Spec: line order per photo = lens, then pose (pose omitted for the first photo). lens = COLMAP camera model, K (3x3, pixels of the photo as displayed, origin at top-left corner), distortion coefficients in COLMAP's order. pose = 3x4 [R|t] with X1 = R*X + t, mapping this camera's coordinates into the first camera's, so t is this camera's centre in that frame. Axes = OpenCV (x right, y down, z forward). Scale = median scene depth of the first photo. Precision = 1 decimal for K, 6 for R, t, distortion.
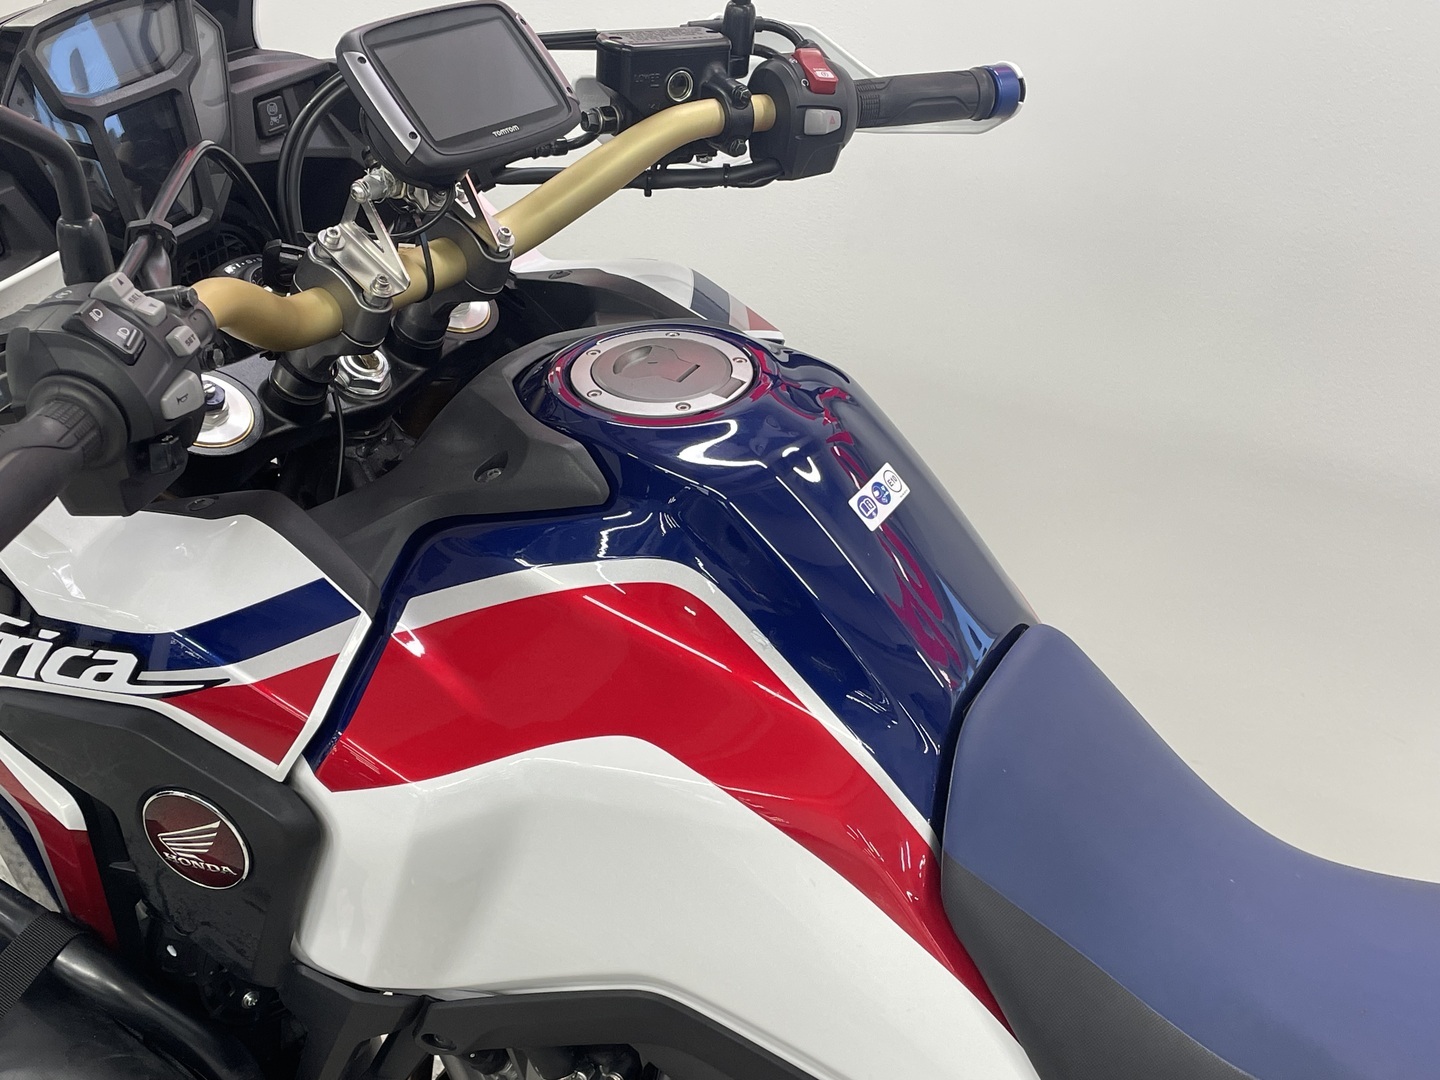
lens RADIAL K [[1803.1, 0, 723.5], [0, 1803.1, 533.5], [0, 0, 1]] dist [0.046948, 0.000000]
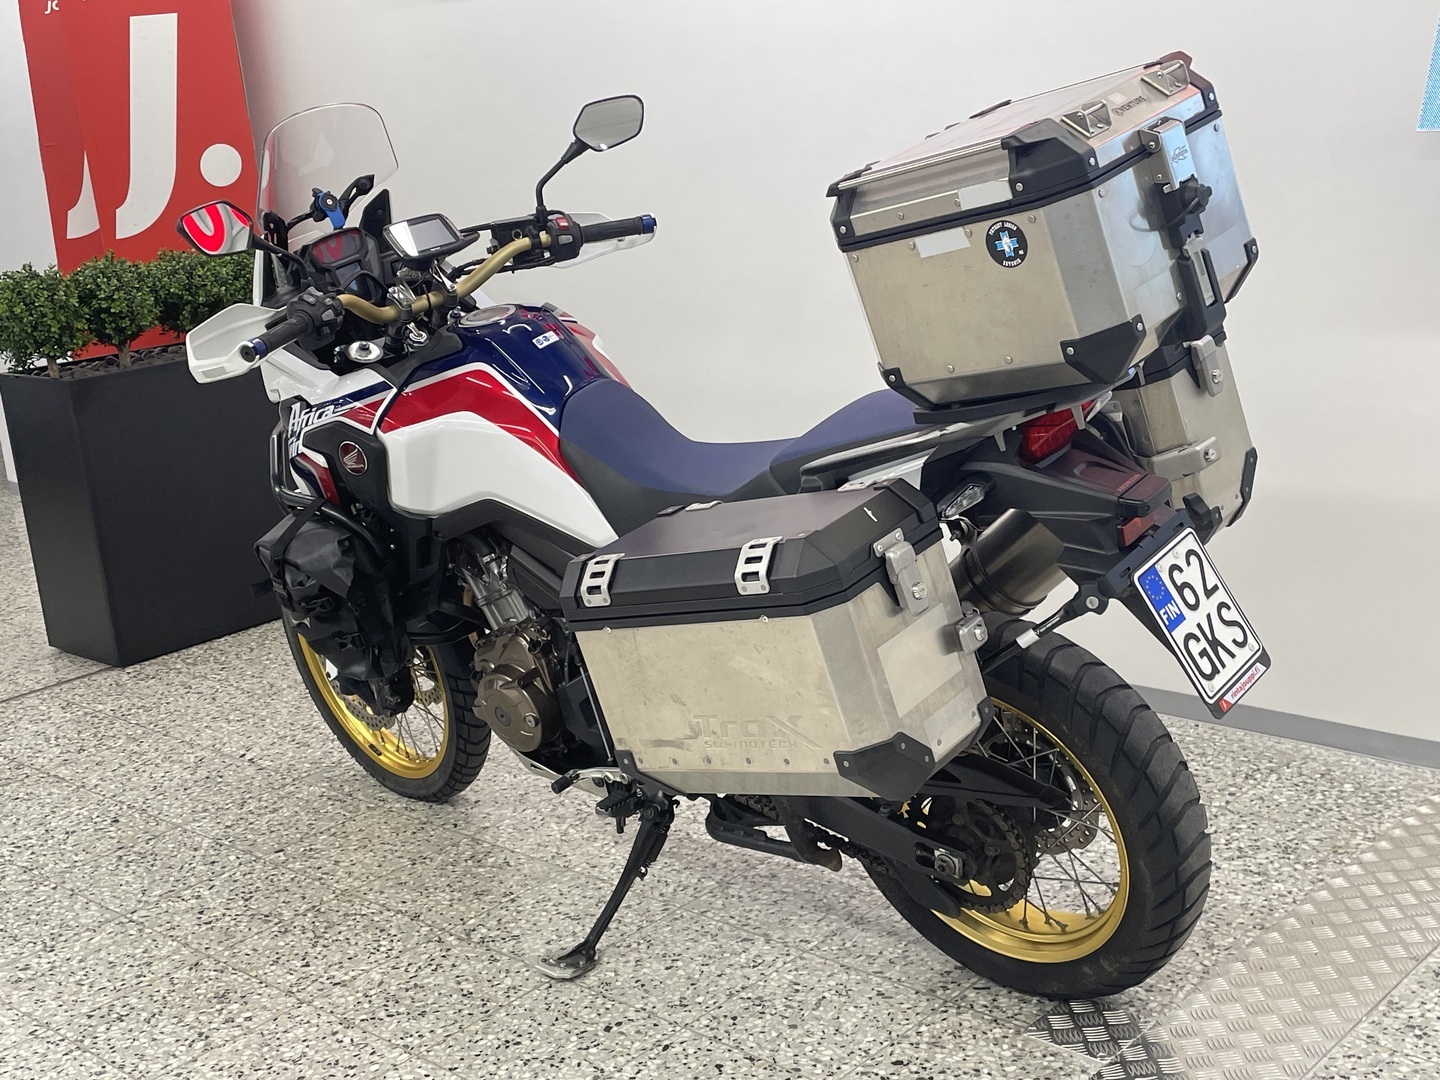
lens RADIAL K [[1803.1, 0, 744.7], [0, 1803.1, 525.0], [0, 0, 1]] dist [0.046948, 0.000000]
pose [[0.965145, -0.108756, -0.238048, 1.158630], [0.069946, 0.983673, -0.165818, 0.863327], [0.252195, 0.143388, 0.956994, -1.953915]]
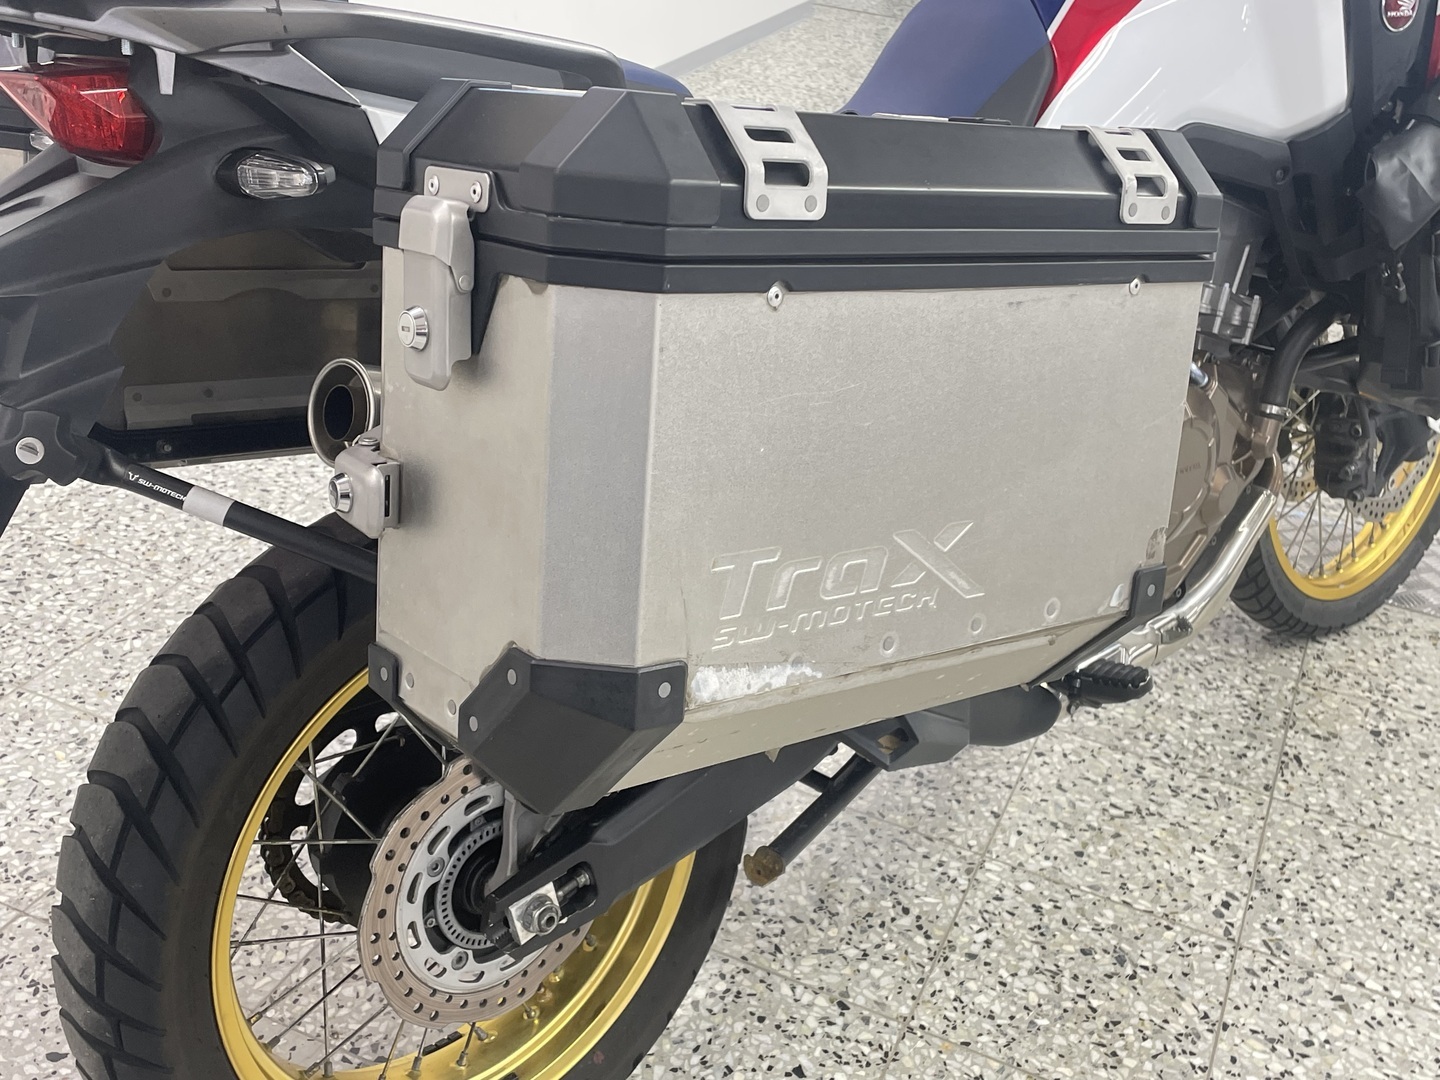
lens RADIAL K [[1589.6, 0, 723.7], [0, 1589.6, 528.0], [0, 0, 1]] dist [0.049377, 0.000000]
pose [[-0.099340, -0.574024, 0.812790, -1.538435], [0.304747, 0.760029, 0.574008, -0.376161], [-0.947238, 0.304717, 0.099431, 0.887797]]
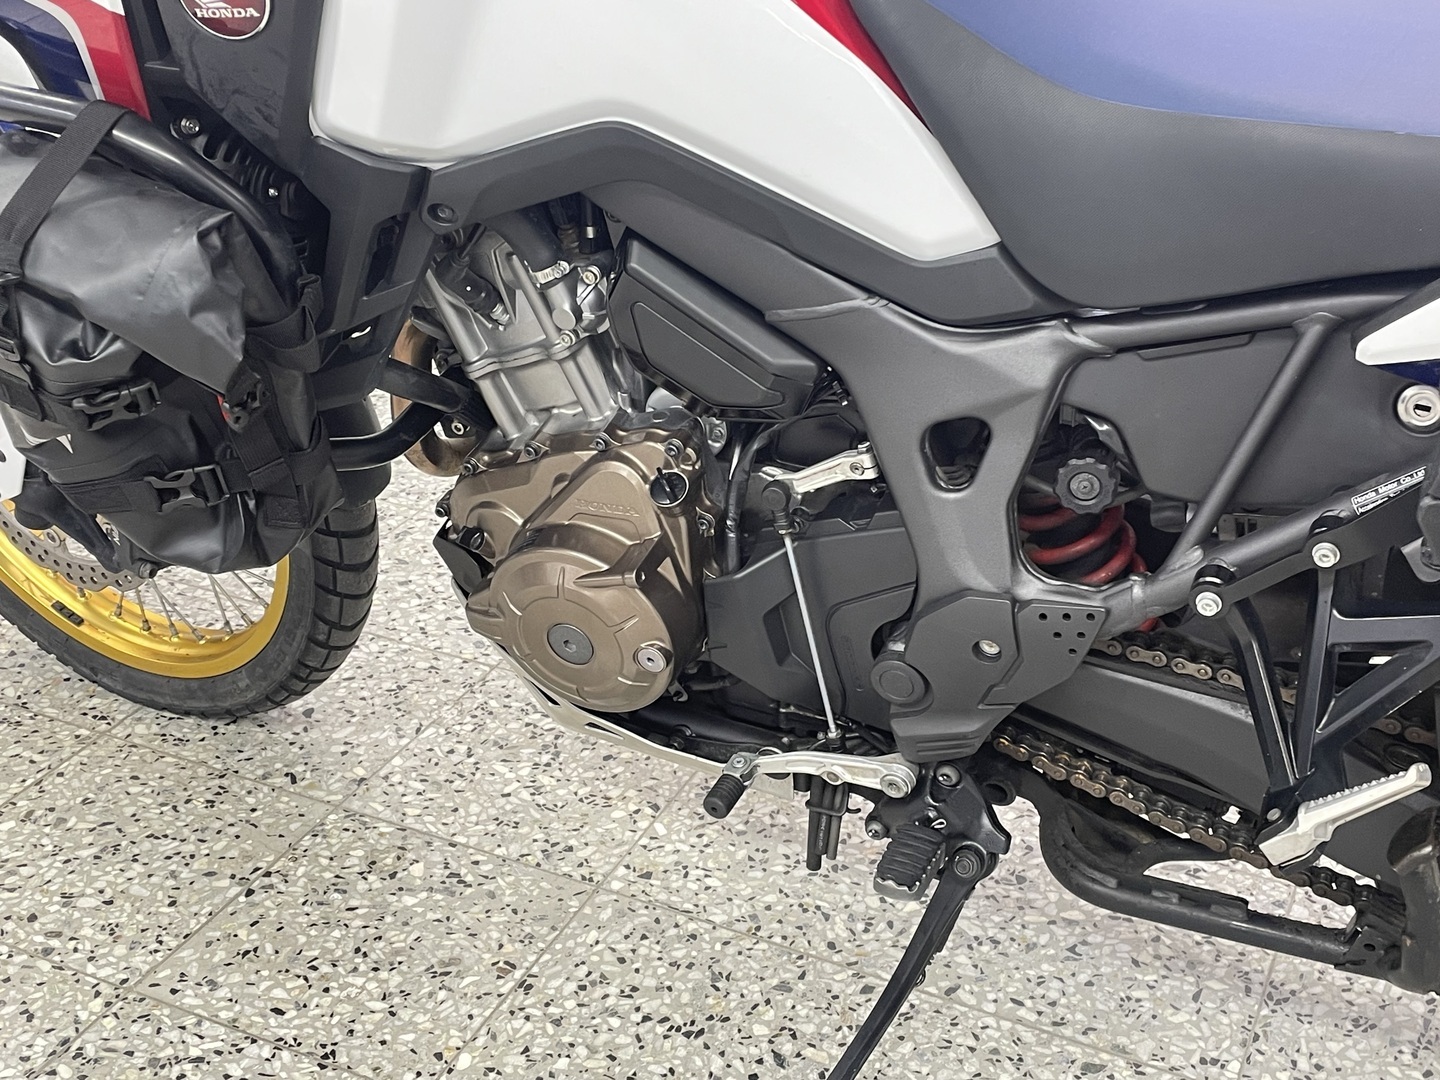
lens RADIAL K [[1803.1, 0, 733.0], [0, 1803.1, 550.4], [0, 0, 1]] dist [0.046948, 0.000000]
pose [[0.993378, -0.101727, 0.053410, -0.056773], [0.096473, 0.990969, 0.093130, 0.430170], [-0.062402, -0.087361, 0.994220, -0.222017]]
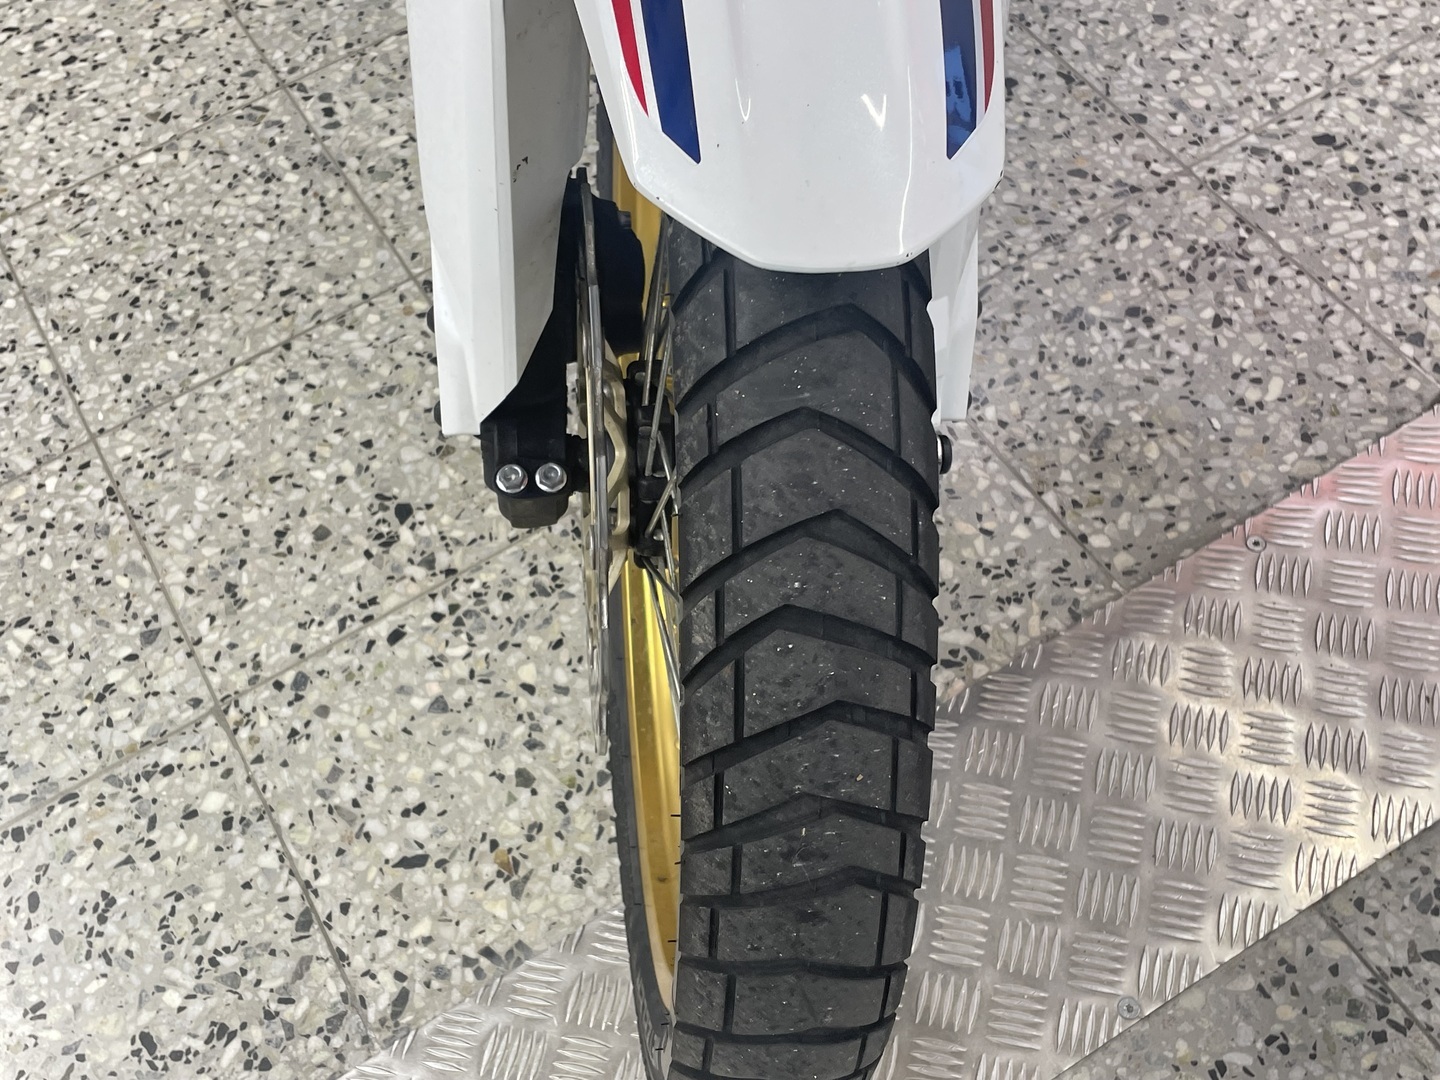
lens RADIAL K [[1589.6, 0, 718.3], [0, 1589.6, 535.7], [0, 0, 1]] dist [0.049377, 0.000000]
pose [[0.856751, 0.304587, -0.416179, 0.858204], [-0.013025, 0.819492, 0.572943, 0.722617], [0.515567, -0.485448, 0.706068, -0.489316]]
